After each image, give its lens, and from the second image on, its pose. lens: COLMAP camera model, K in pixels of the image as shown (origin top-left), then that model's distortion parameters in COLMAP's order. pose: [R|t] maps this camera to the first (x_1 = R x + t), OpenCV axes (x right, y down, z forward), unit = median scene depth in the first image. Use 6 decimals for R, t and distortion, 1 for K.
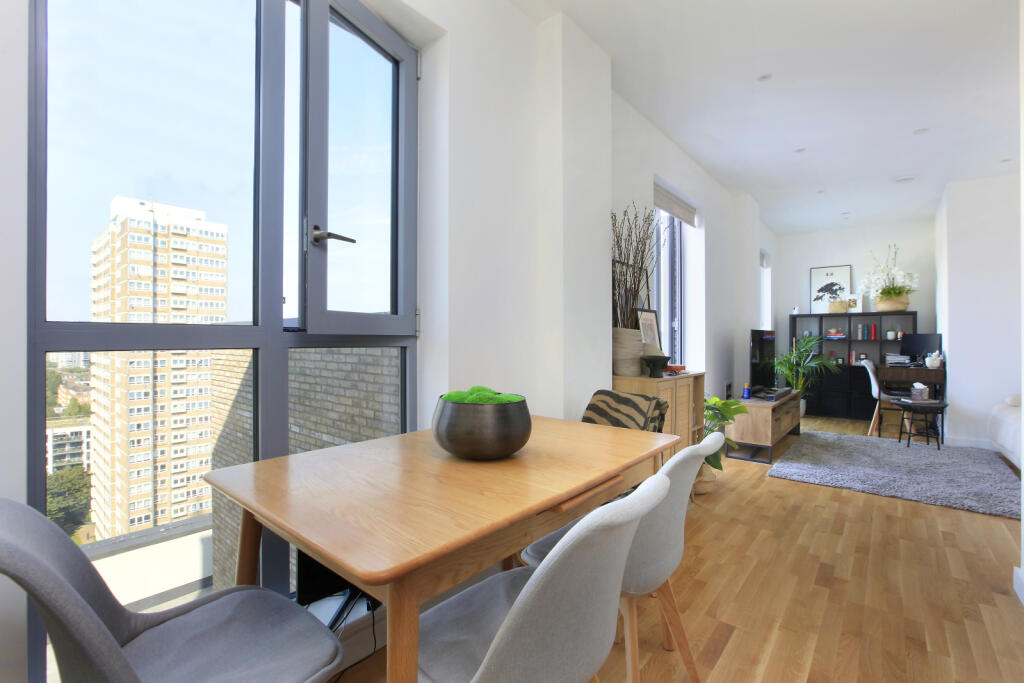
lens RADIAL K [[456.2, 0, 509.2], [0, 456.2, 339.8], [0, 0, 1]] dist [-0.021537, -0.000280]
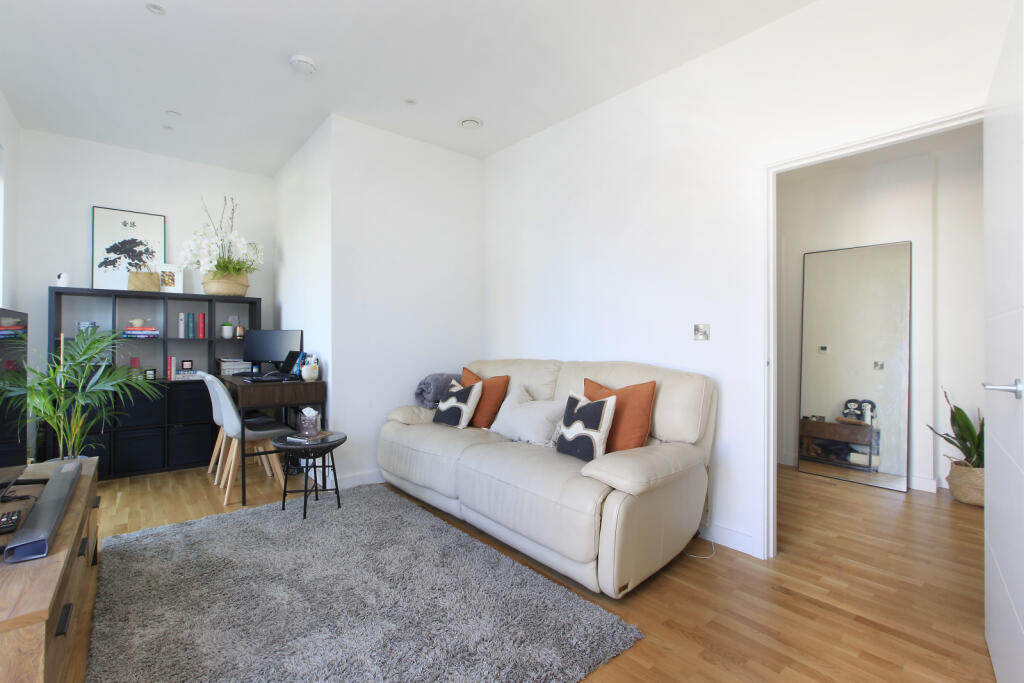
lens RADIAL K [[471.8, 0, 511.0], [0, 471.8, 338.6], [0, 0, 1]] dist [-0.026096, 0.000012]
pose [[0.186779, 0.002138, 0.982400, 0.236170], [-0.001892, 0.999997, -0.001817, 0.000842], [-0.982400, -0.001519, 0.186783, 0.436889]]
